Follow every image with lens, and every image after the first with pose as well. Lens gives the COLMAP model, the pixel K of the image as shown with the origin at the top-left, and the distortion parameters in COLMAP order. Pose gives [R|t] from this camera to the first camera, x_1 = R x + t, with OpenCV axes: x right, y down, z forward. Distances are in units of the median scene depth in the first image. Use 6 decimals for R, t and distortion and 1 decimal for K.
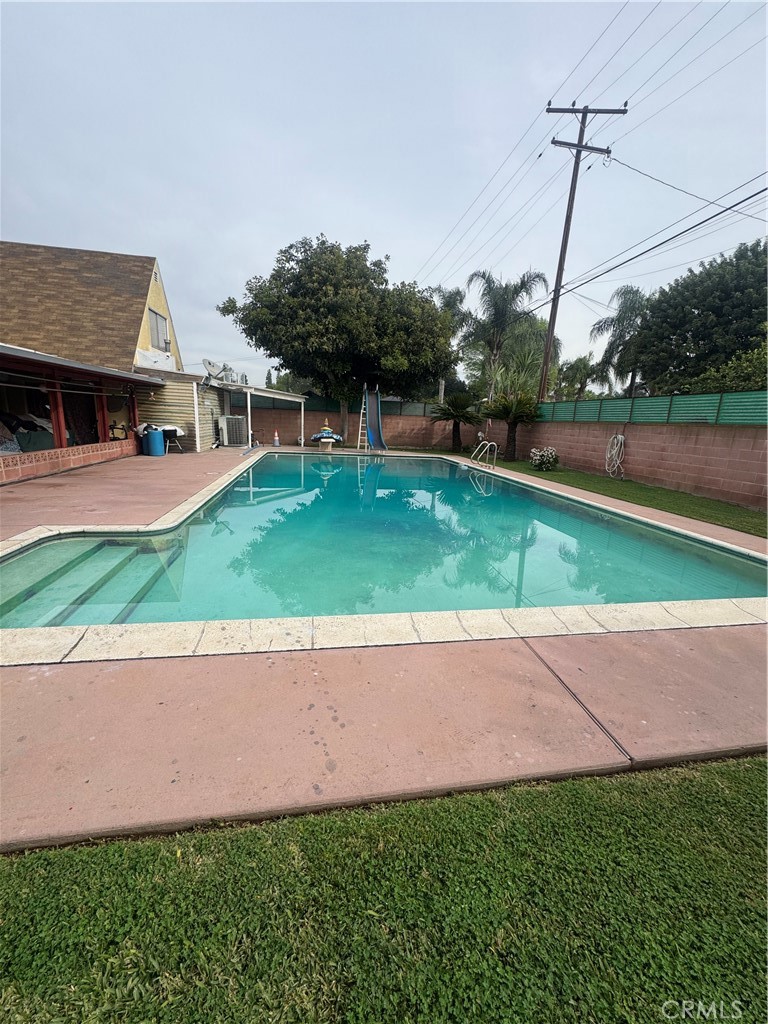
lens RADIAL K [[409.6, 0, 384.3], [0, 409.6, 511.3], [0, 0, 1]] dist [-0.002519, -0.000516]
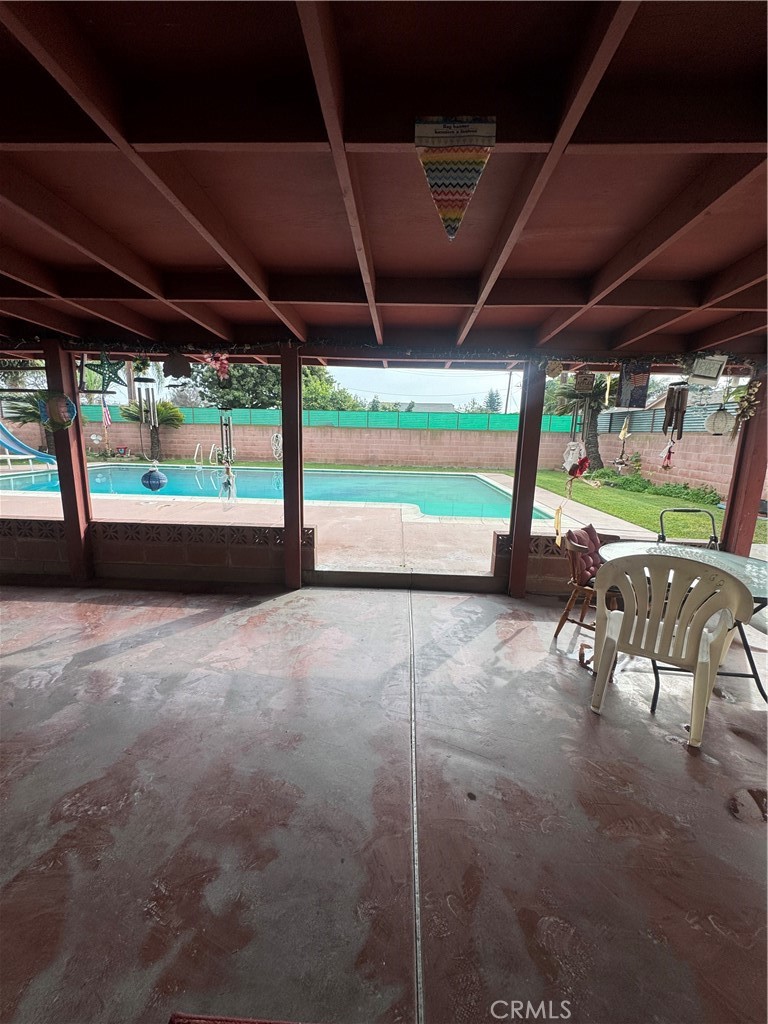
lens RADIAL K [[409.6, 0, 382.4], [0, 409.6, 512.7], [0, 0, 1]] dist [-0.002519, -0.000516]
pose [[0.217925, -0.221862, 0.950414, -0.596697], [0.199573, 0.963372, 0.179125, -0.068448], [-0.955342, 0.150641, 0.254220, 0.200216]]
